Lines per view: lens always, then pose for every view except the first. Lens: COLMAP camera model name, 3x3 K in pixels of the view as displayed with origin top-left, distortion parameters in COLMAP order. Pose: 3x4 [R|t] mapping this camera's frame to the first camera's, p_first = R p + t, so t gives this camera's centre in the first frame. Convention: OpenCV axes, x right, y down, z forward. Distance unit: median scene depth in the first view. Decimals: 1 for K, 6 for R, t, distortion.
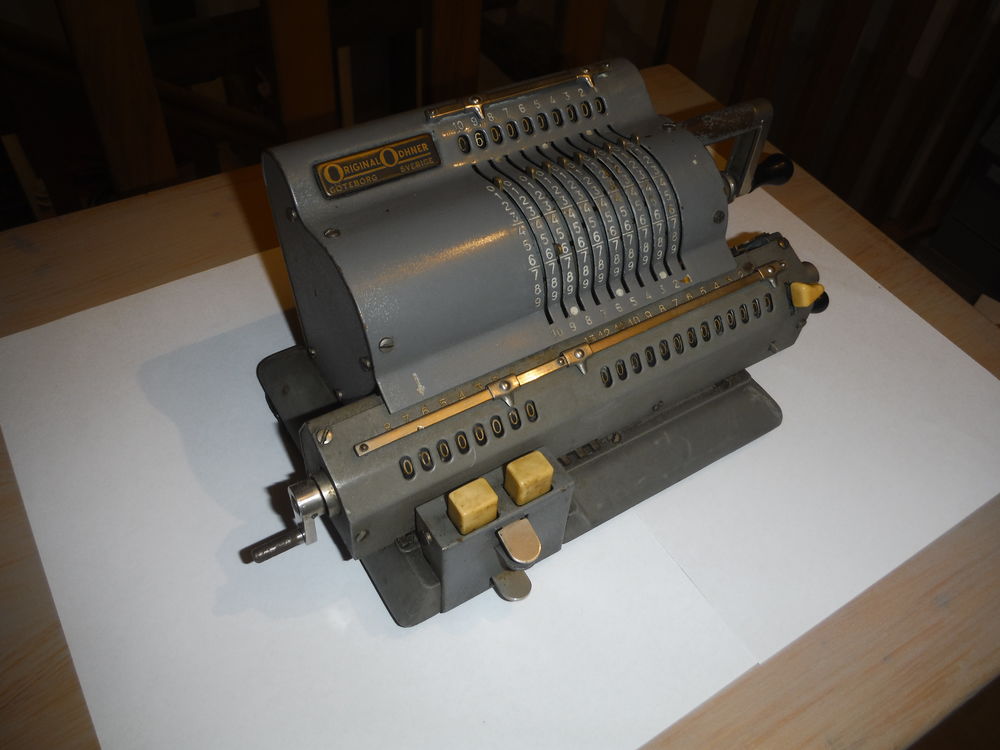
lens RADIAL K [[823.5, 0, 500.0], [0, 823.5, 375.0], [0, 0, 1]] dist [-0.051367, -0.001754]
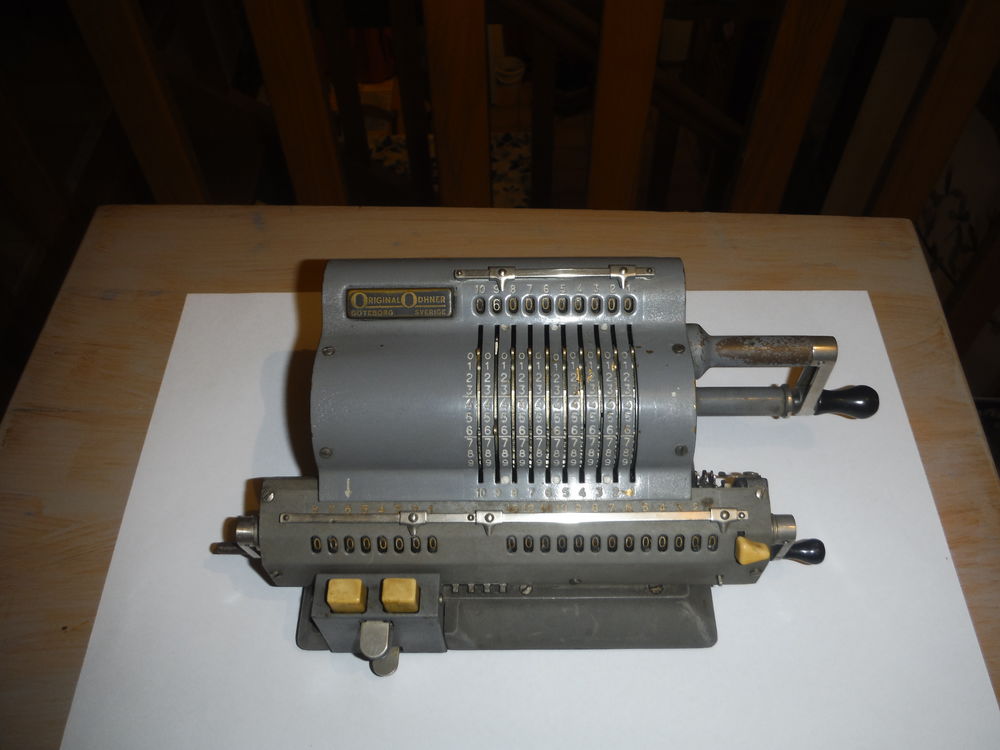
lens RADIAL K [[823.5, 0, 500.0], [0, 823.5, 375.0], [0, 0, 1]] dist [-0.051367, -0.001754]
pose [[0.839855, 0.385002, -0.382644, 0.476910], [-0.349969, 0.922915, 0.160465, -0.403389], [0.414927, -0.000854, 0.909854, -0.034627]]
